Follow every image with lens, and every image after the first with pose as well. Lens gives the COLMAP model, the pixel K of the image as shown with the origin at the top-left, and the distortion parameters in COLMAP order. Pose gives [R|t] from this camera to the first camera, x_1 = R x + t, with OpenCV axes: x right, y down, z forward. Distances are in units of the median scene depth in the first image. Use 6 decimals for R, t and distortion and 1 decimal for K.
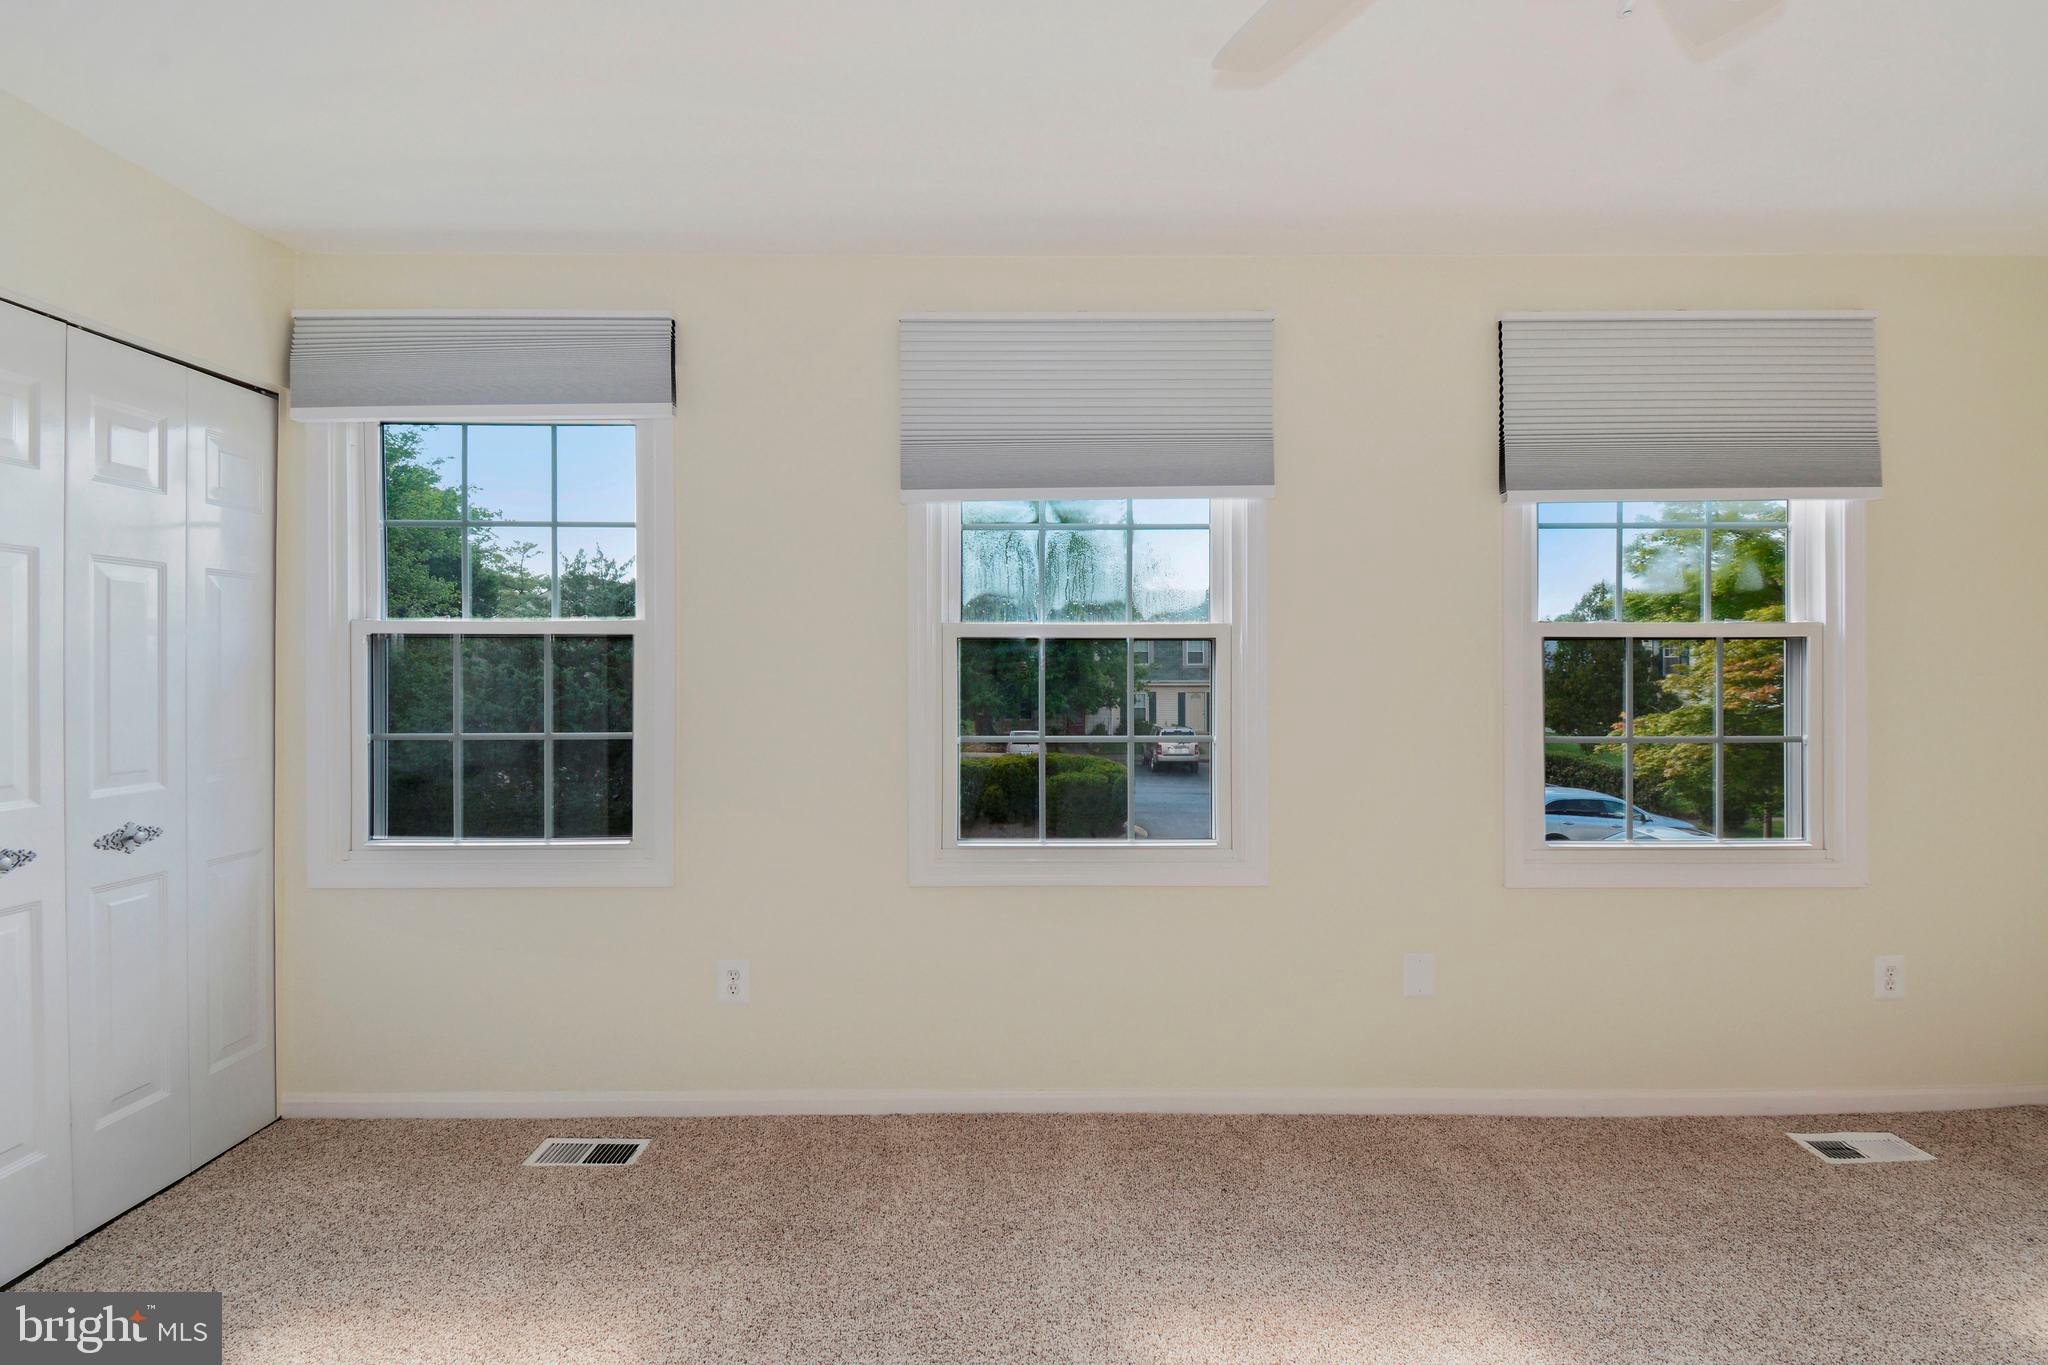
lens RADIAL K [[950.3, 0, 1003.5], [0, 950.3, 651.9], [0, 0, 1]] dist [0.011680, -0.006276]
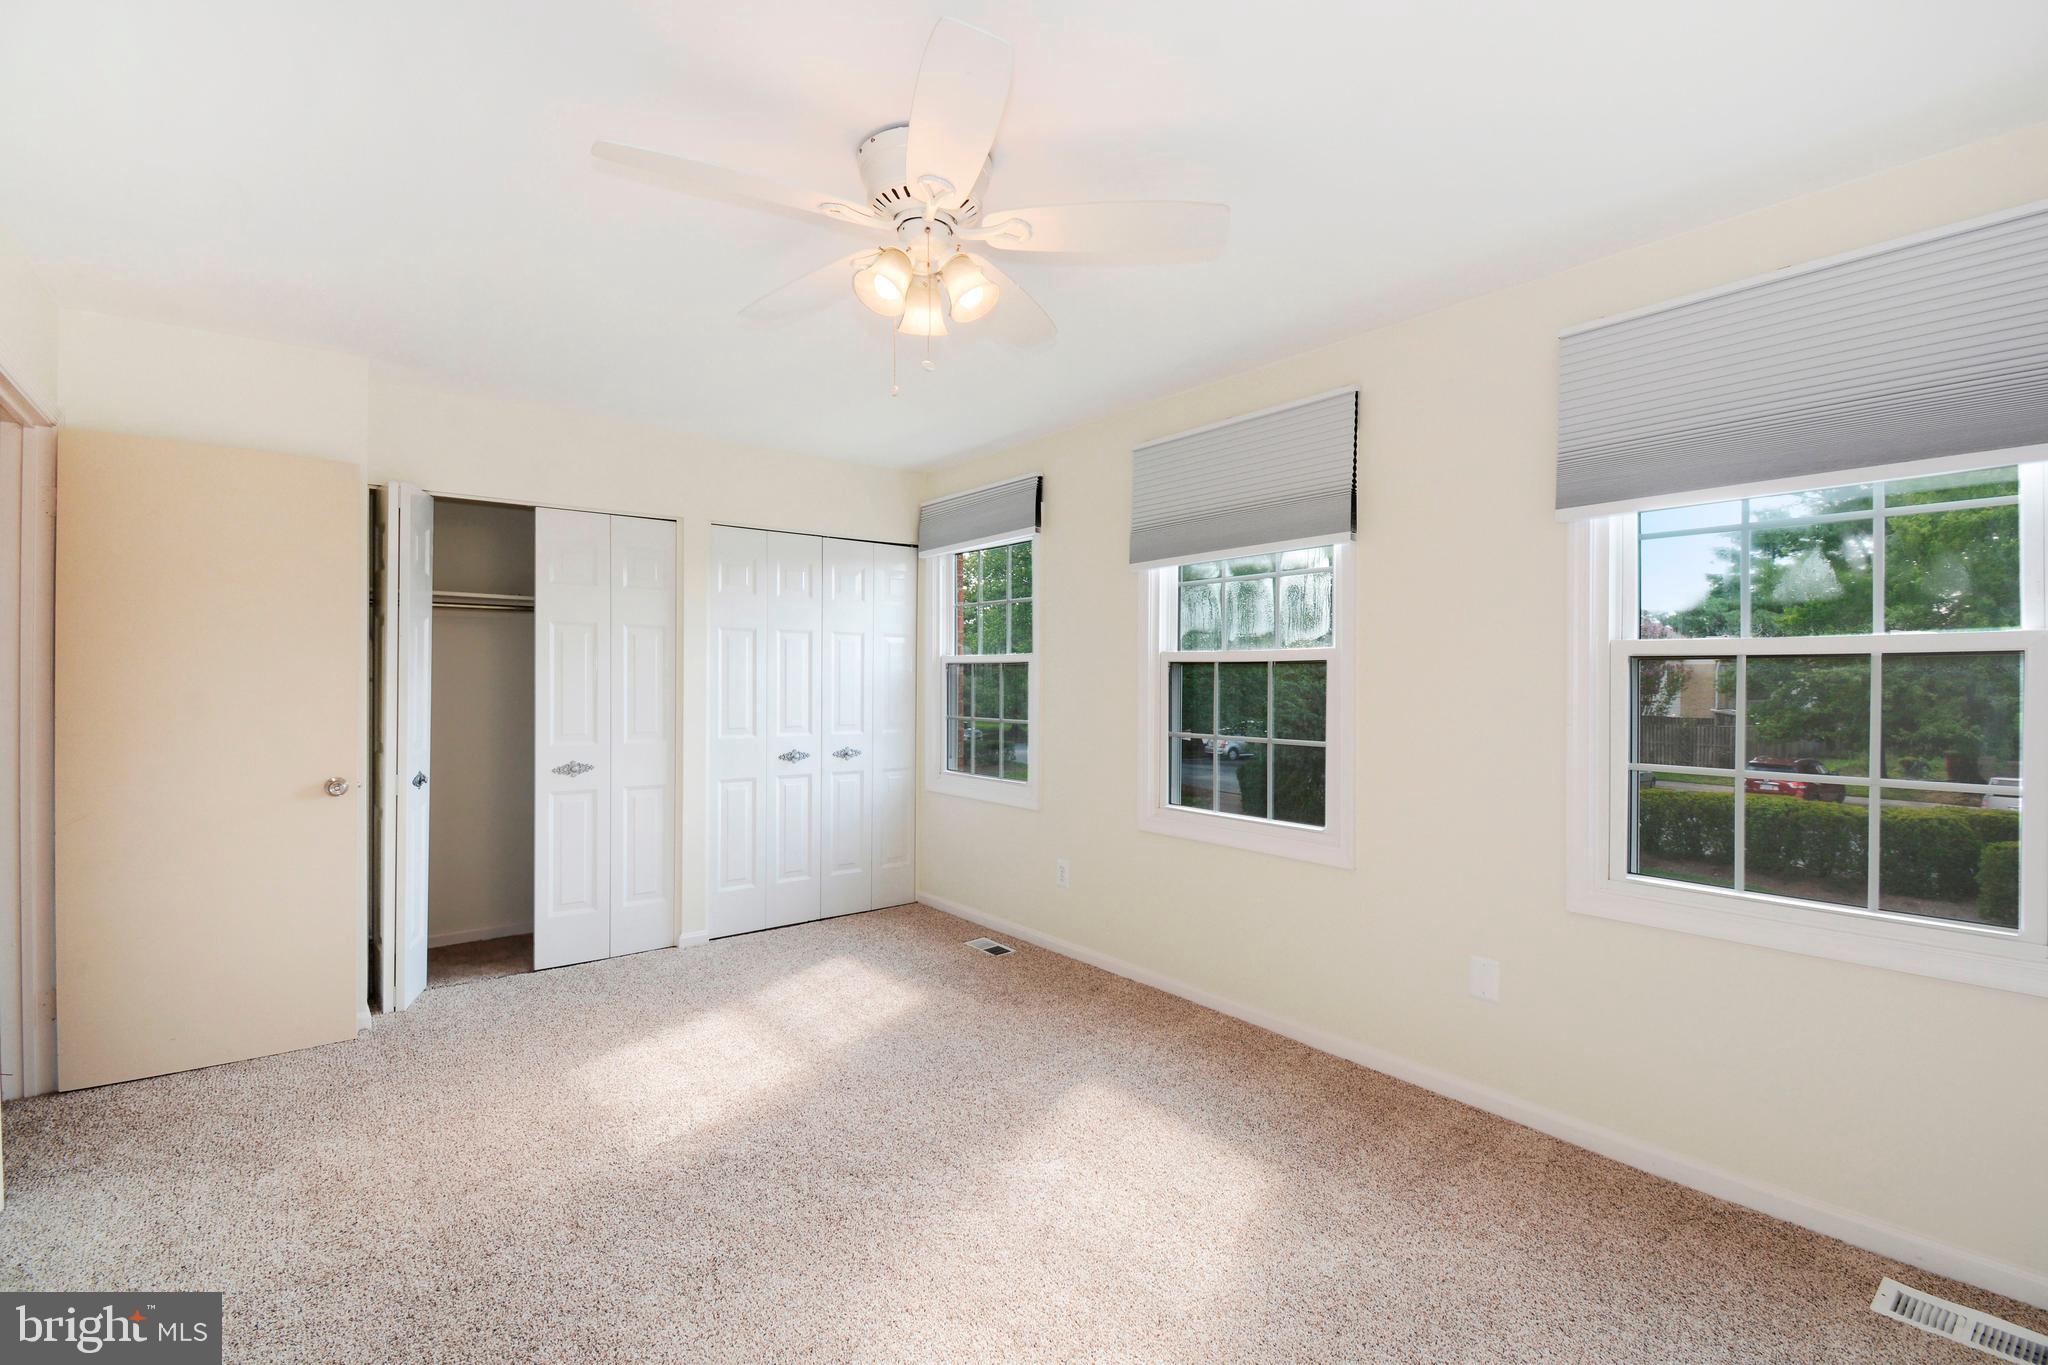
lens RADIAL K [[929.5, 0, 1070.0], [0, 929.5, 681.2], [0, 0, 1]] dist [0.012252, -0.007058]
pose [[0.636374, 0.006082, -0.771357, 0.948392], [-0.000191, 0.999970, 0.007727, 0.001939], [0.771381, -0.004770, 0.636356, -0.010444]]
